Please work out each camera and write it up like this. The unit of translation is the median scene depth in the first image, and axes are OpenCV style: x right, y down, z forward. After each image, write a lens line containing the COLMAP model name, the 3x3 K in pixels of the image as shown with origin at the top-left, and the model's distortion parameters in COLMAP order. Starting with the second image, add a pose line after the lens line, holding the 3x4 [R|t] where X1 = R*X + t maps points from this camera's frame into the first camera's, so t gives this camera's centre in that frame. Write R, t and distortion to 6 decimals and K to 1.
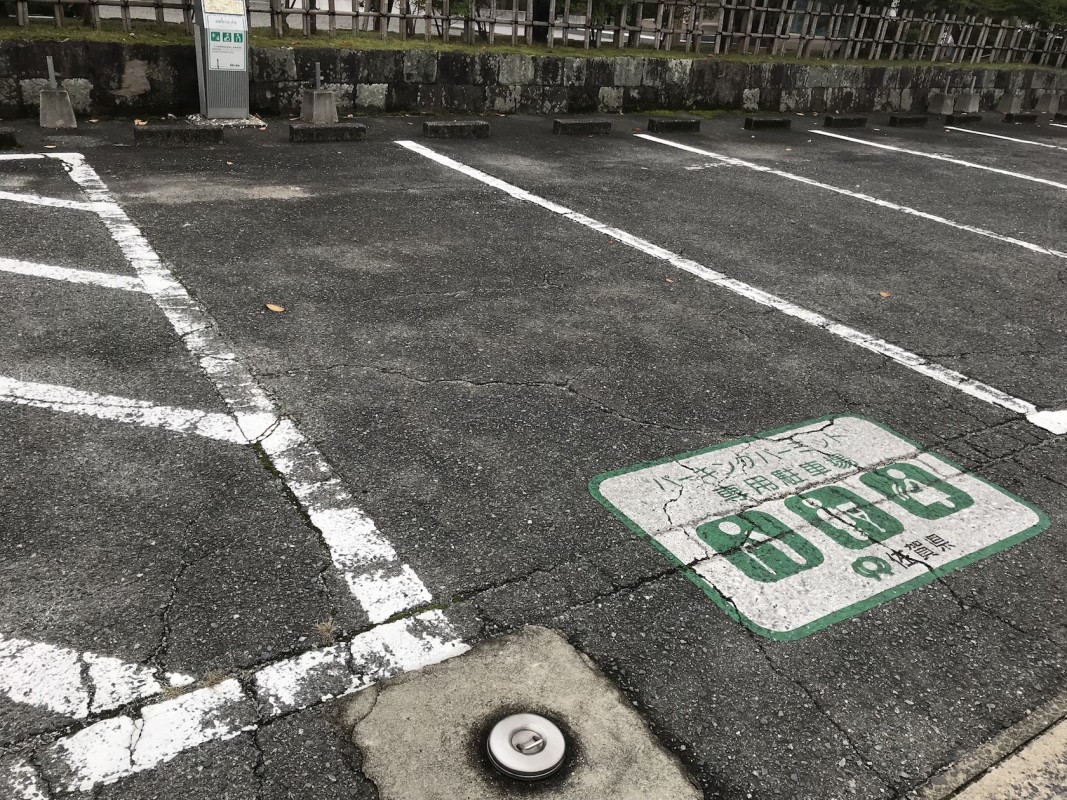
lens RADIAL K [[864.2, 0, 533.5], [0, 864.2, 400.0], [0, 0, 1]] dist [0.063990, -0.043022]
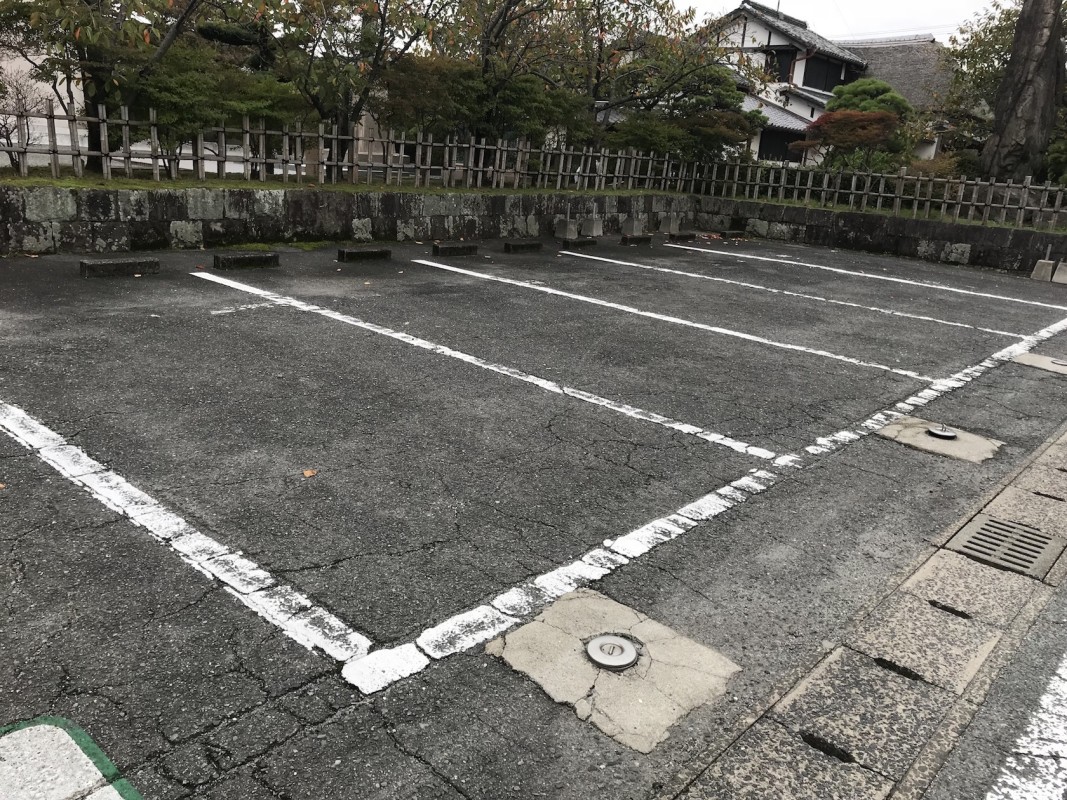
lens RADIAL K [[864.2, 0, 533.5], [0, 864.2, 400.0], [0, 0, 1]] dist [0.063990, -0.043022]
pose [[0.964196, -0.083935, 0.251557, 0.193662], [0.116320, 0.986327, -0.116744, -0.033676], [-0.238318, 0.141825, 0.960776, 0.085273]]
